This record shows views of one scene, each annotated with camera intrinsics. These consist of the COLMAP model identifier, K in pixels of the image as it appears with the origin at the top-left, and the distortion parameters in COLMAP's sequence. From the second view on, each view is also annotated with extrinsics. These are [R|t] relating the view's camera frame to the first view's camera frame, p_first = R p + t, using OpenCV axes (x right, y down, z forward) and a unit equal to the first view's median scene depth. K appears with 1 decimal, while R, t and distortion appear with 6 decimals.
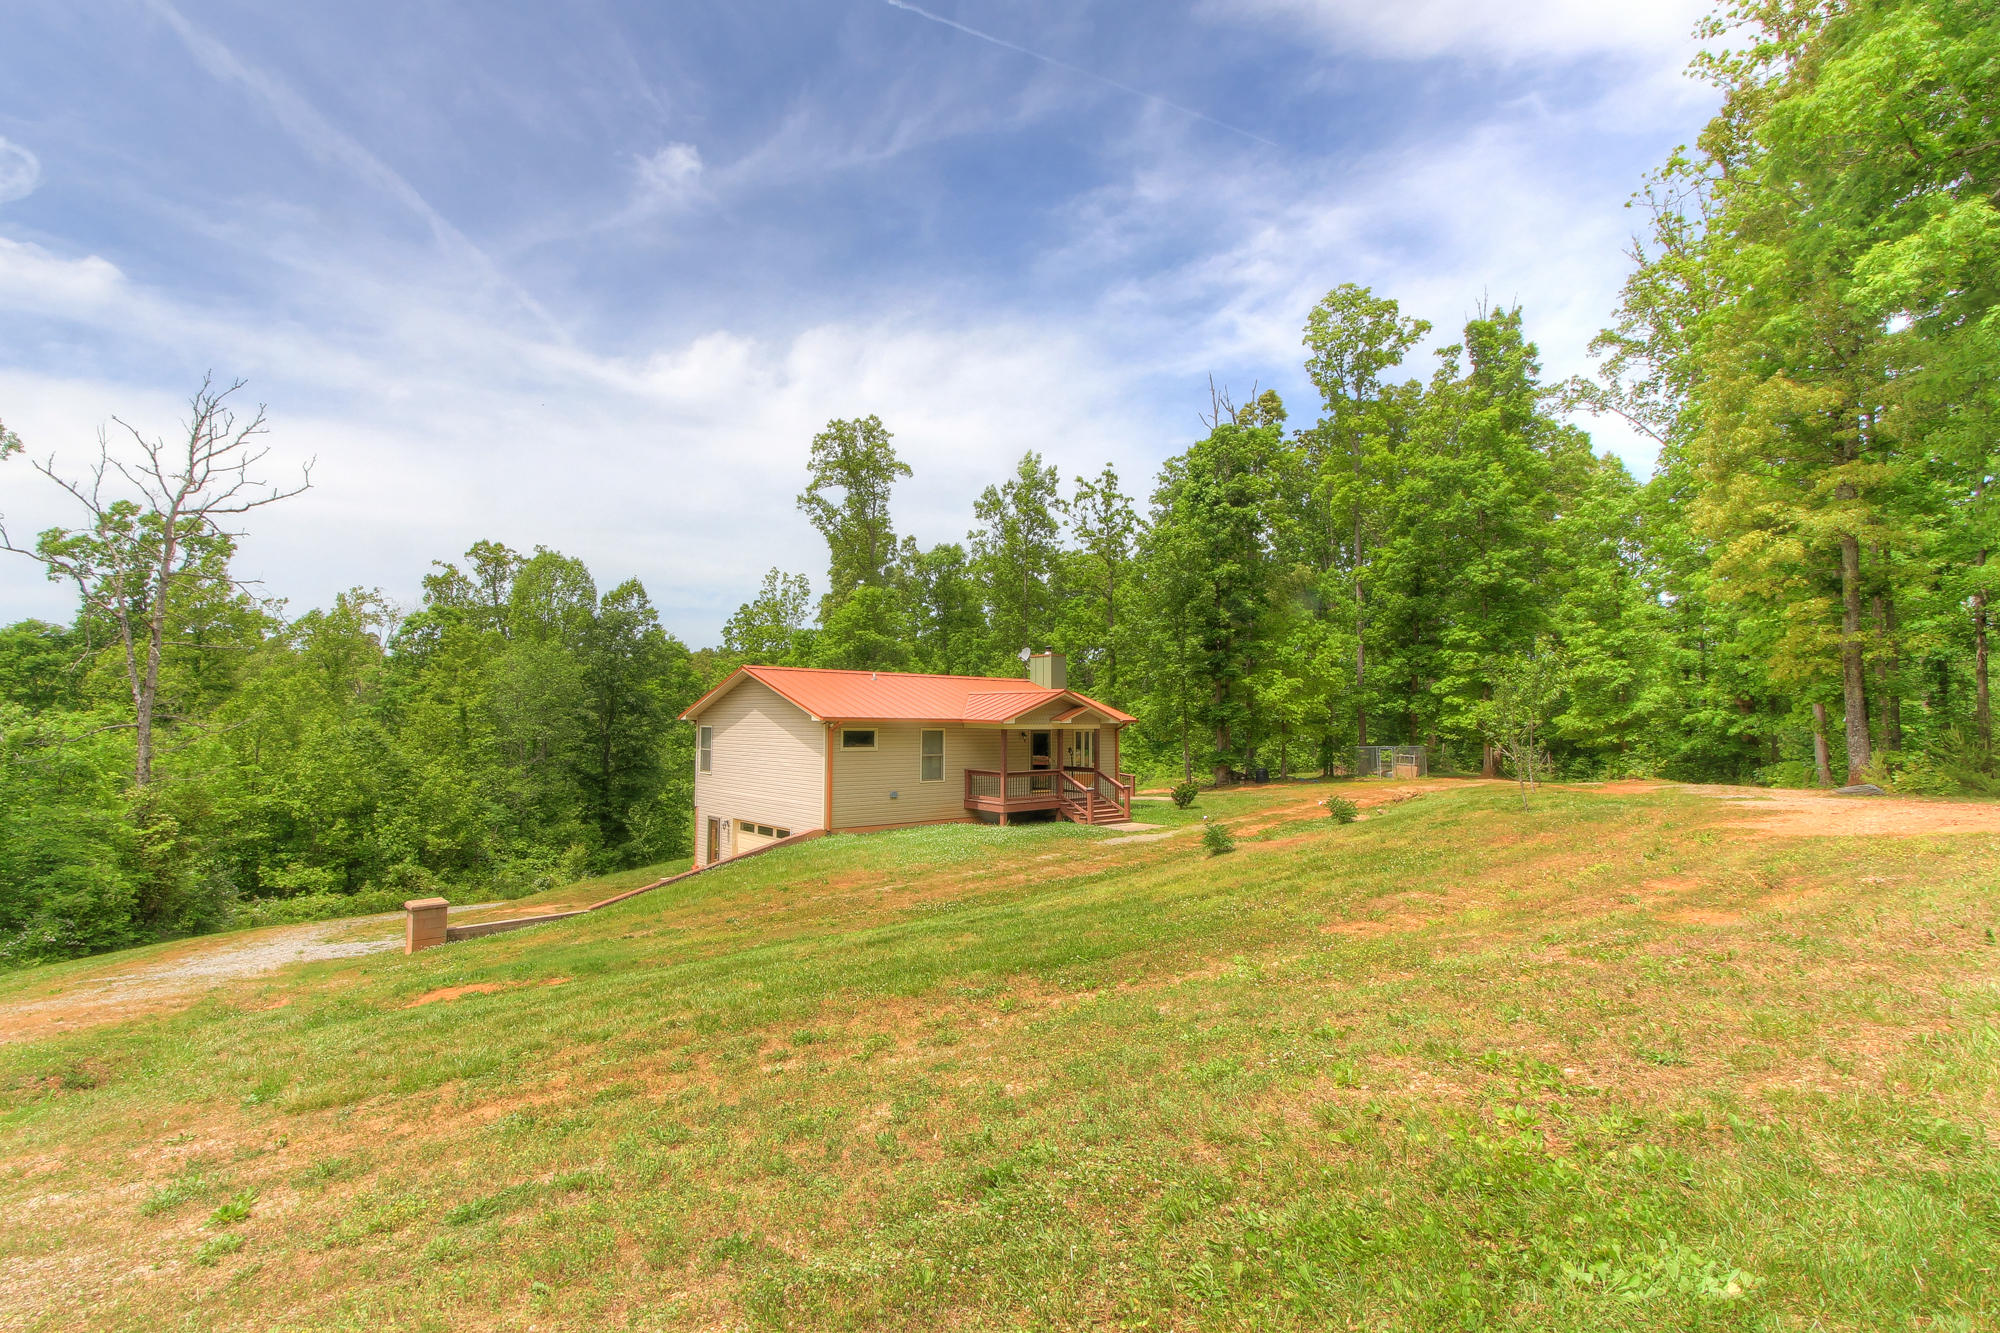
lens RADIAL K [[914.8, 0, 1000.0], [0, 914.8, 666.5], [0, 0, 1]] dist [0.001055, 0.000229]
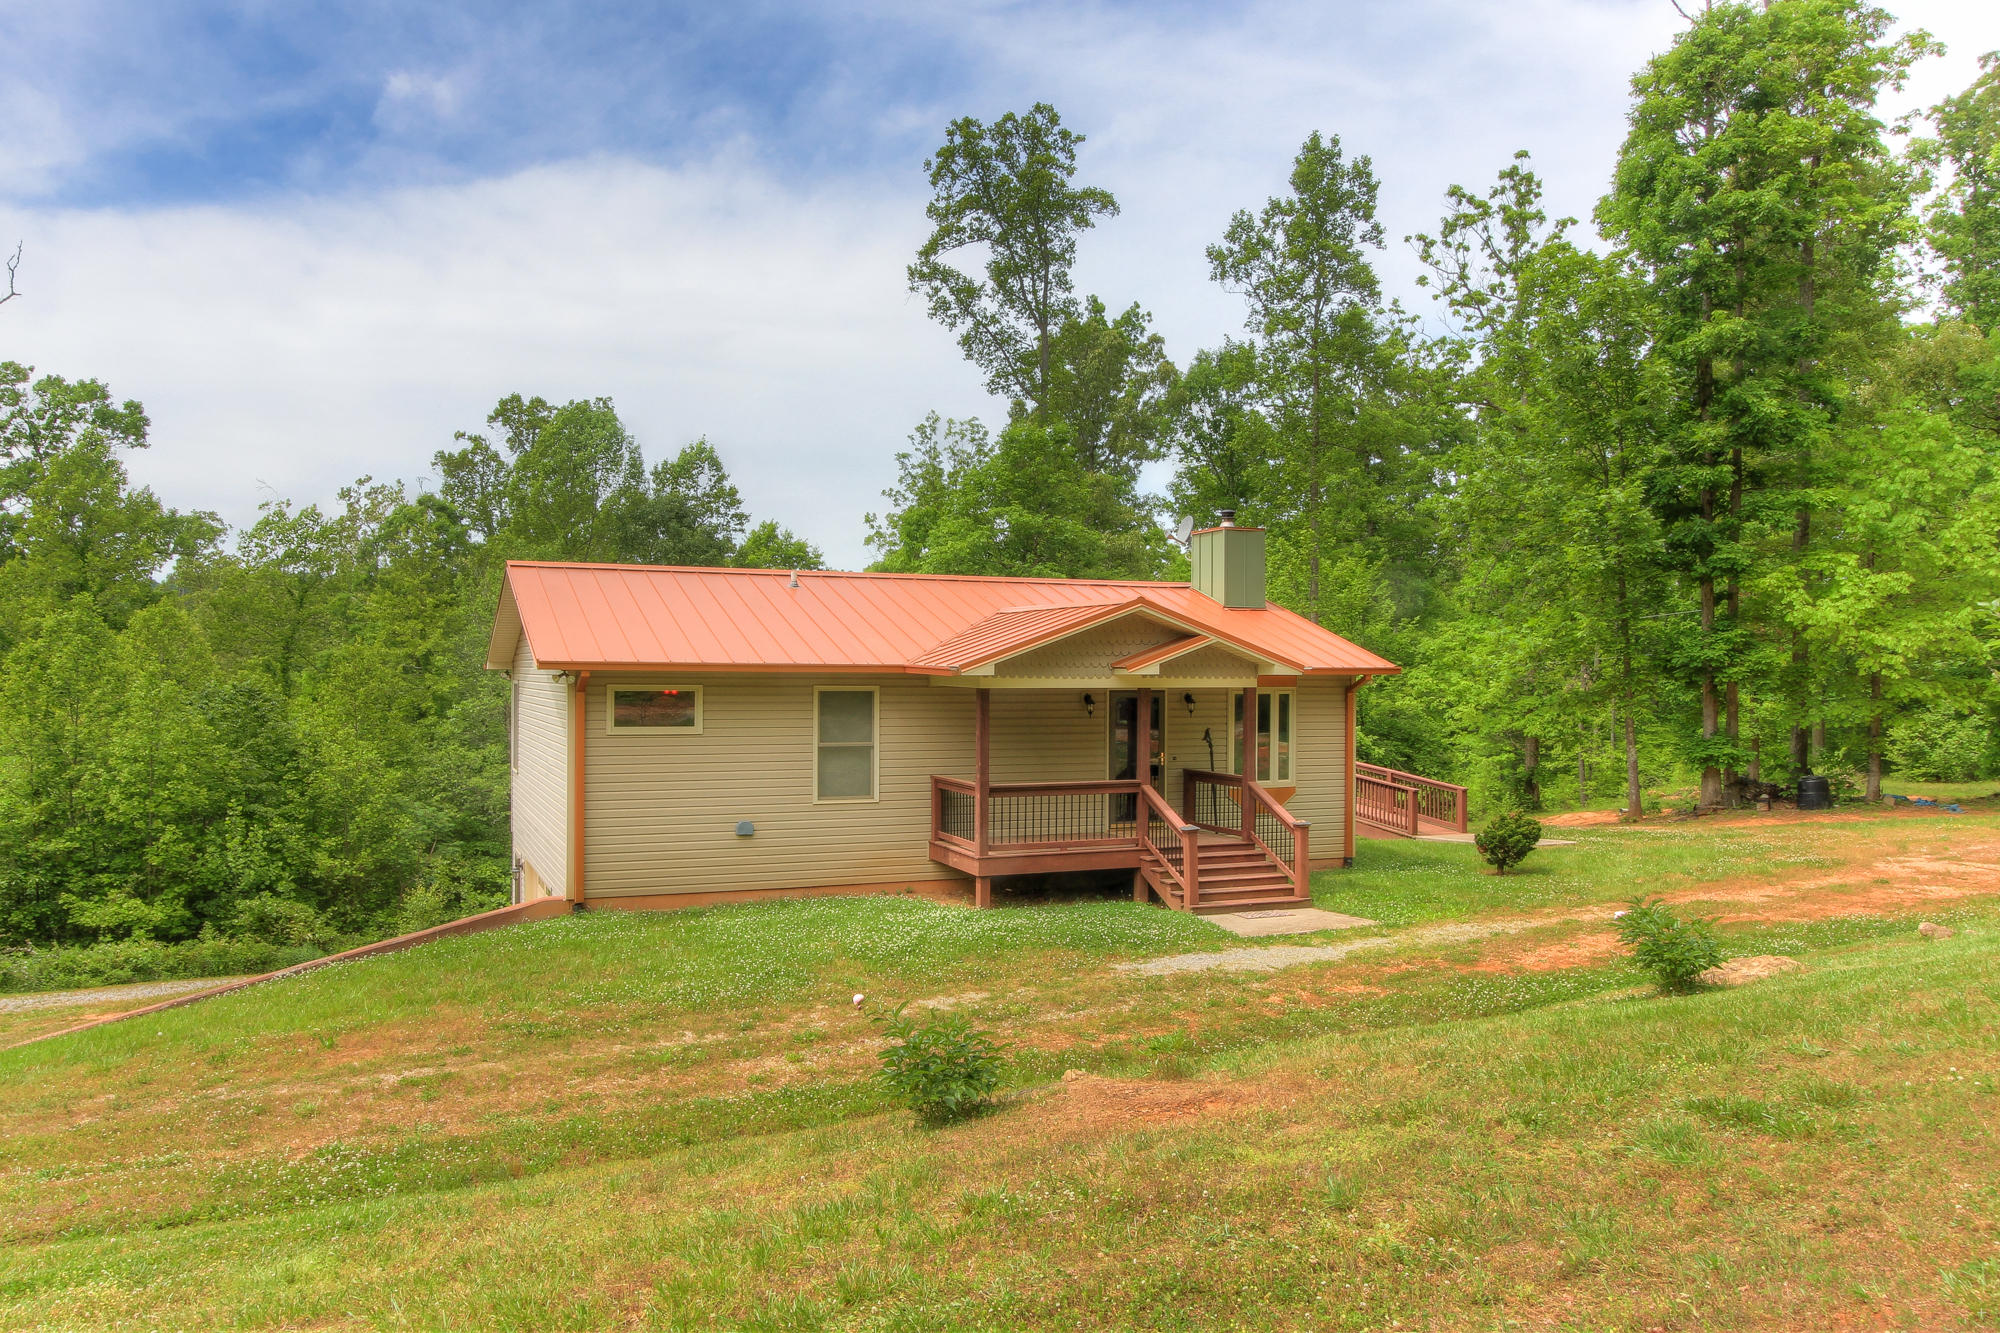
lens RADIAL K [[1458.1, 0, 1000.0], [0, 1458.1, 666.5], [0, 0, 1]] dist [-0.020768, 0.007351]
pose [[0.947206, -0.002996, -0.320613, 0.134203], [0.020171, 0.998532, 0.050263, 0.013559], [0.319992, -0.054077, 0.945876, 0.196346]]
